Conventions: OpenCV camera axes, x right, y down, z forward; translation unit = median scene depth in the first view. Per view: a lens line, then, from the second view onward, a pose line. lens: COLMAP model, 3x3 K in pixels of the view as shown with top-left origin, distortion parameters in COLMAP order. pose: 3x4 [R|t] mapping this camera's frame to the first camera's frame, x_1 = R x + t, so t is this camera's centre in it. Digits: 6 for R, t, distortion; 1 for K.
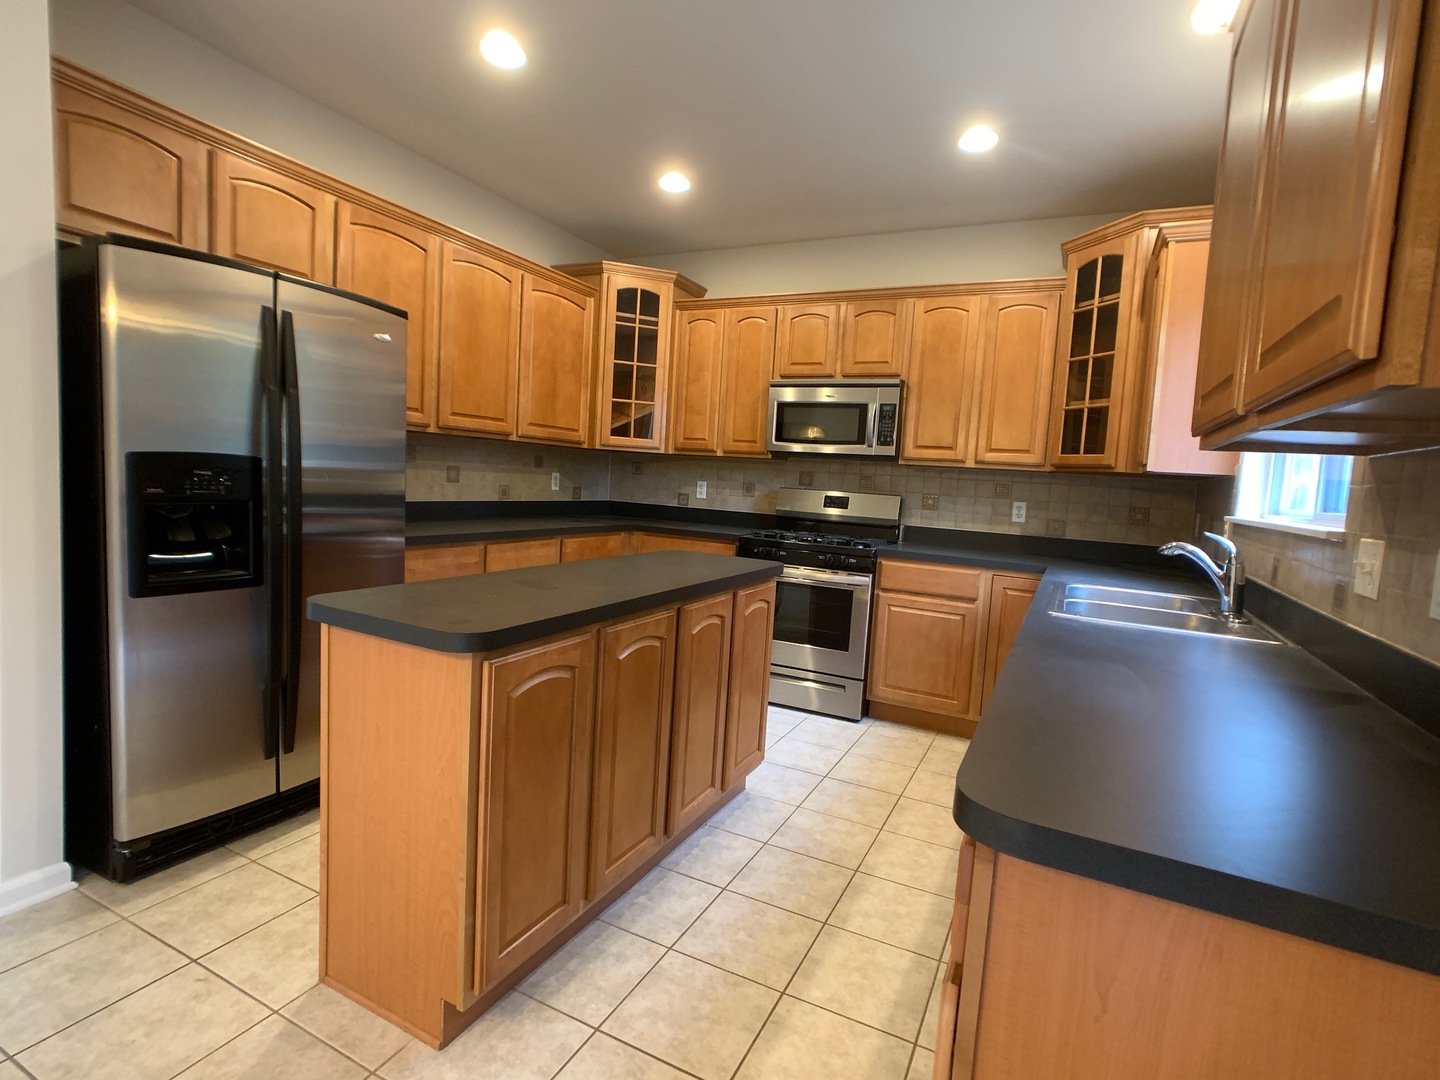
lens RADIAL K [[714.1, 0, 724.1], [0, 714.1, 537.5], [0, 0, 1]] dist [-0.014907, 0.005955]
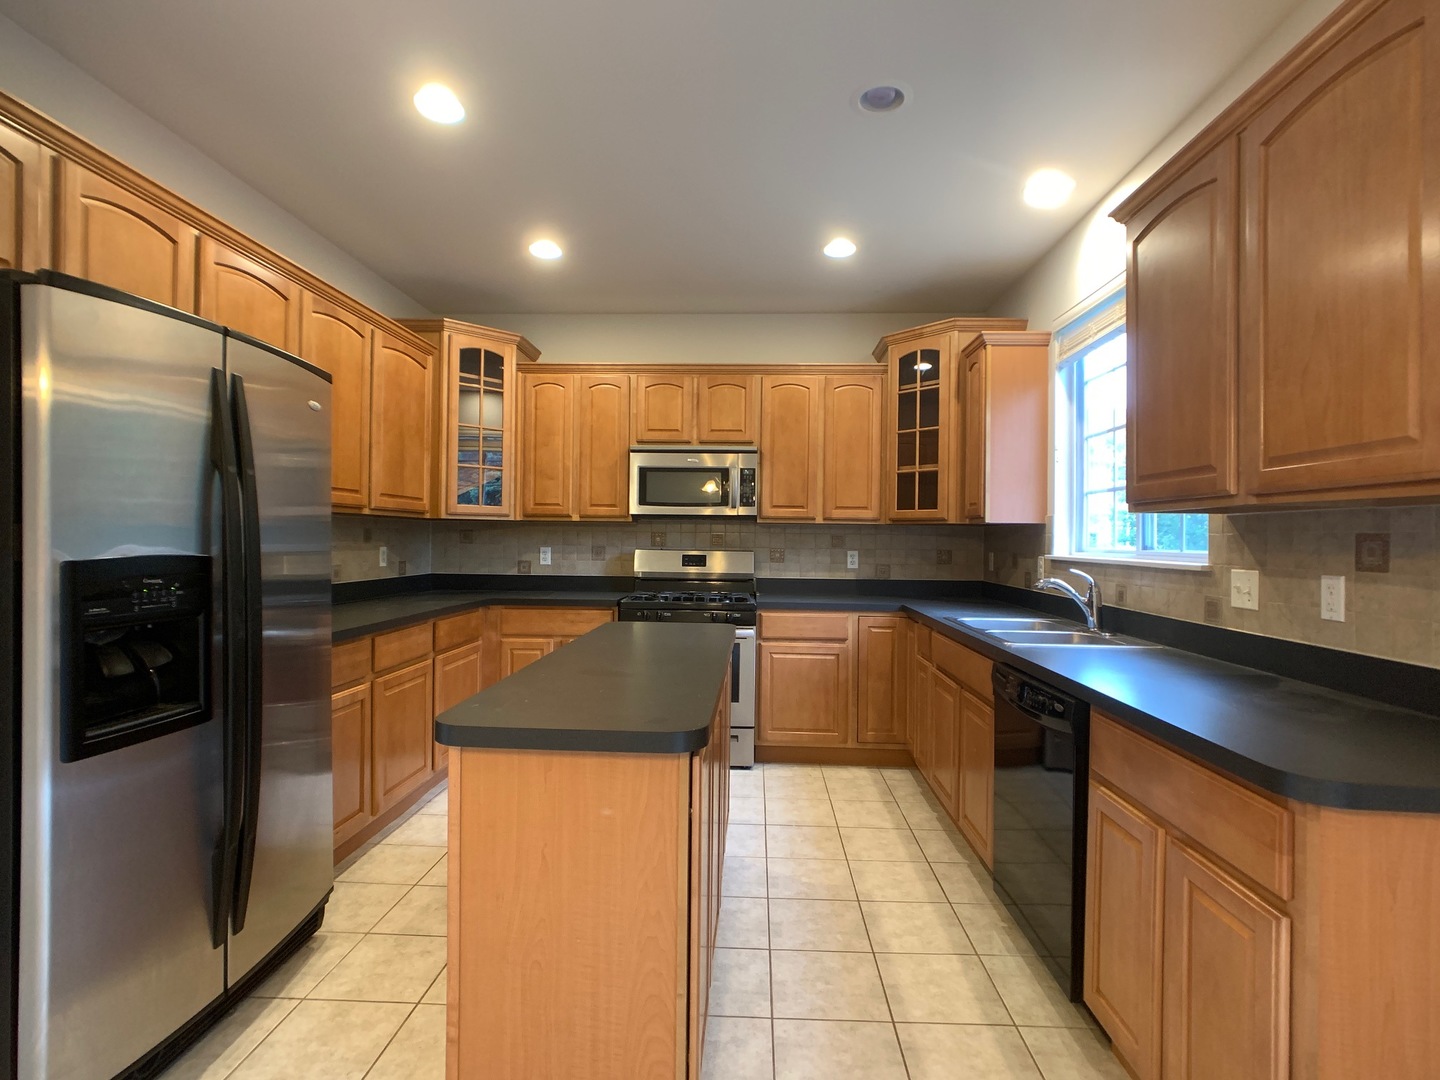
lens RADIAL K [[714.1, 0, 732.1], [0, 714.1, 539.4], [0, 0, 1]] dist [-0.014907, 0.005955]
pose [[0.910892, -0.050165, 0.409585, -0.266245], [0.078122, 0.995597, -0.051800, -0.026929], [-0.405183, 0.079182, 0.910800, 0.026942]]
